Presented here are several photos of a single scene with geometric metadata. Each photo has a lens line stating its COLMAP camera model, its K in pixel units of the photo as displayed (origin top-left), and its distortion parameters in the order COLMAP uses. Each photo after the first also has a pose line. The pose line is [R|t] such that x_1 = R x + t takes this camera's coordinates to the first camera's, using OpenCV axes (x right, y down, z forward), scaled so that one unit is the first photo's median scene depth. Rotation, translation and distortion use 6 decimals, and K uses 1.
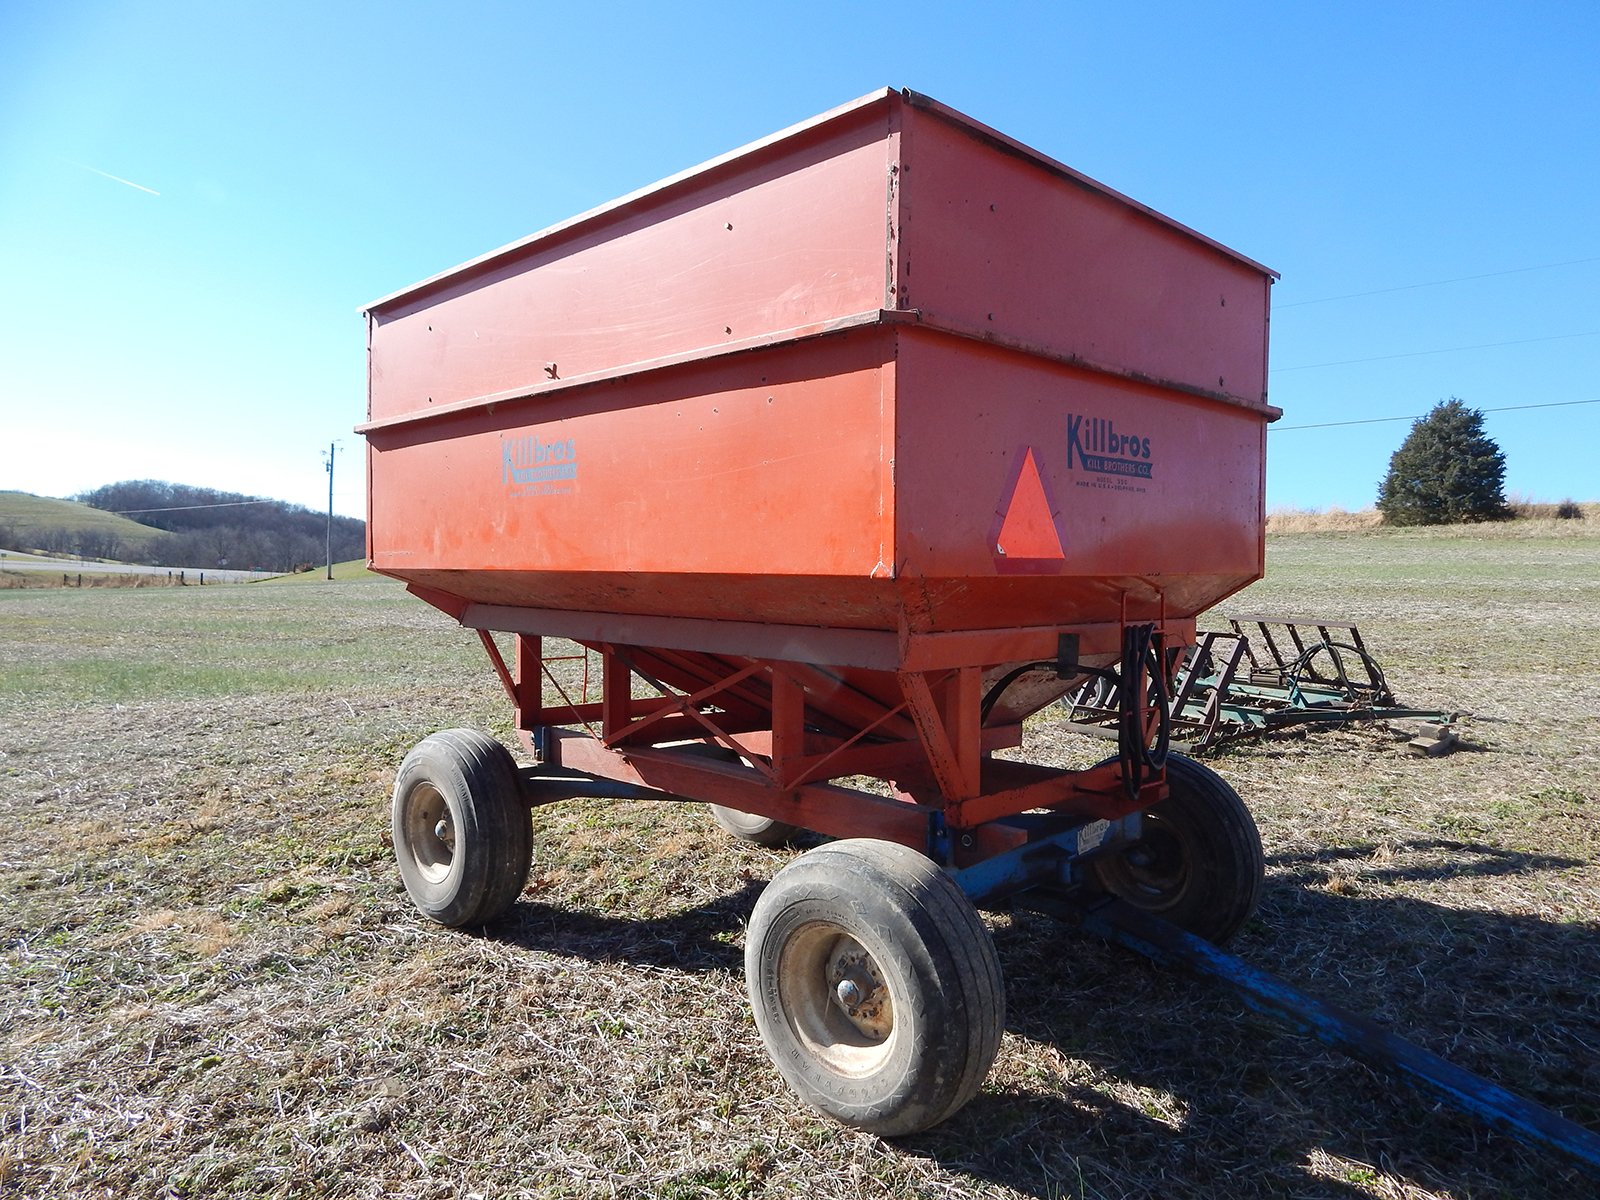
lens RADIAL K [[1072.1, 0, 800.0], [0, 1072.1, 600.0], [0, 0, 1]] dist [0.035338, -0.006098]
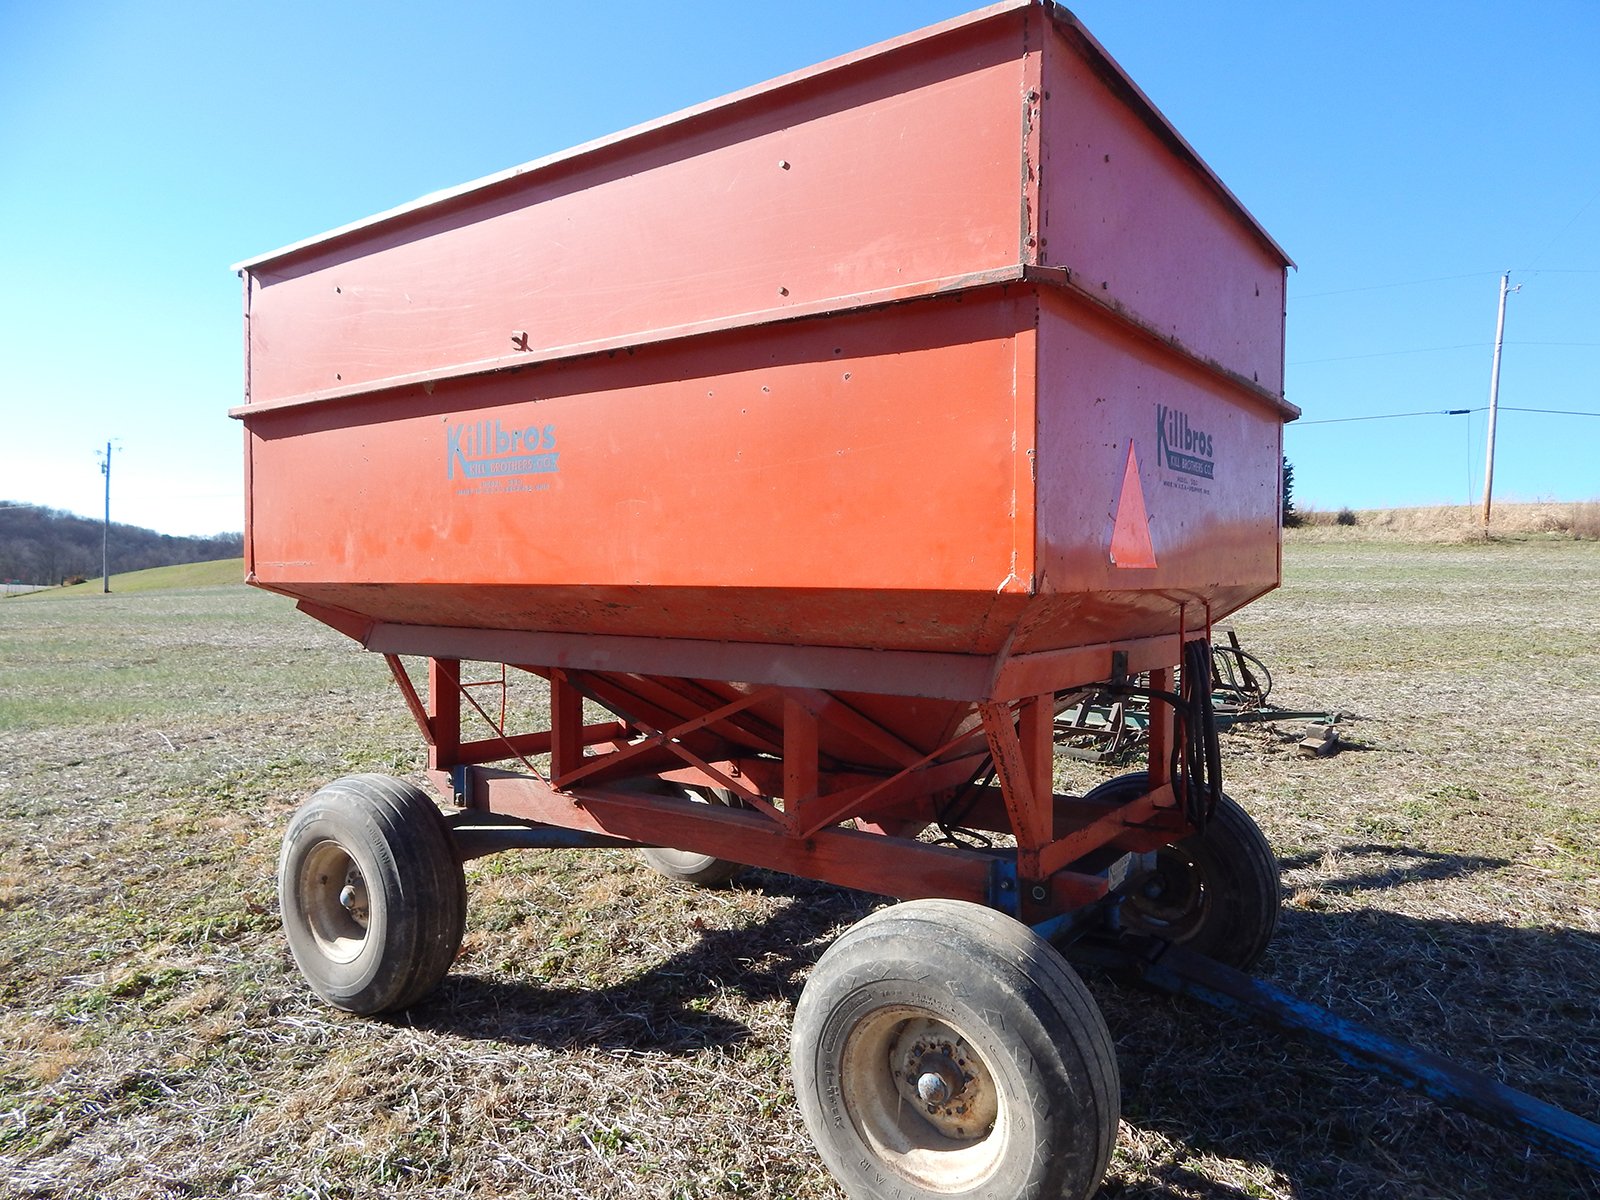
lens RADIAL K [[1072.1, 0, 800.0], [0, 1072.1, 600.0], [0, 0, 1]] dist [0.035338, -0.006098]
pose [[0.986380, -0.009175, 0.164225, -0.136963], [0.010177, 0.999934, -0.005263, -0.007942], [-0.164165, 0.006862, 0.986409, 0.133920]]
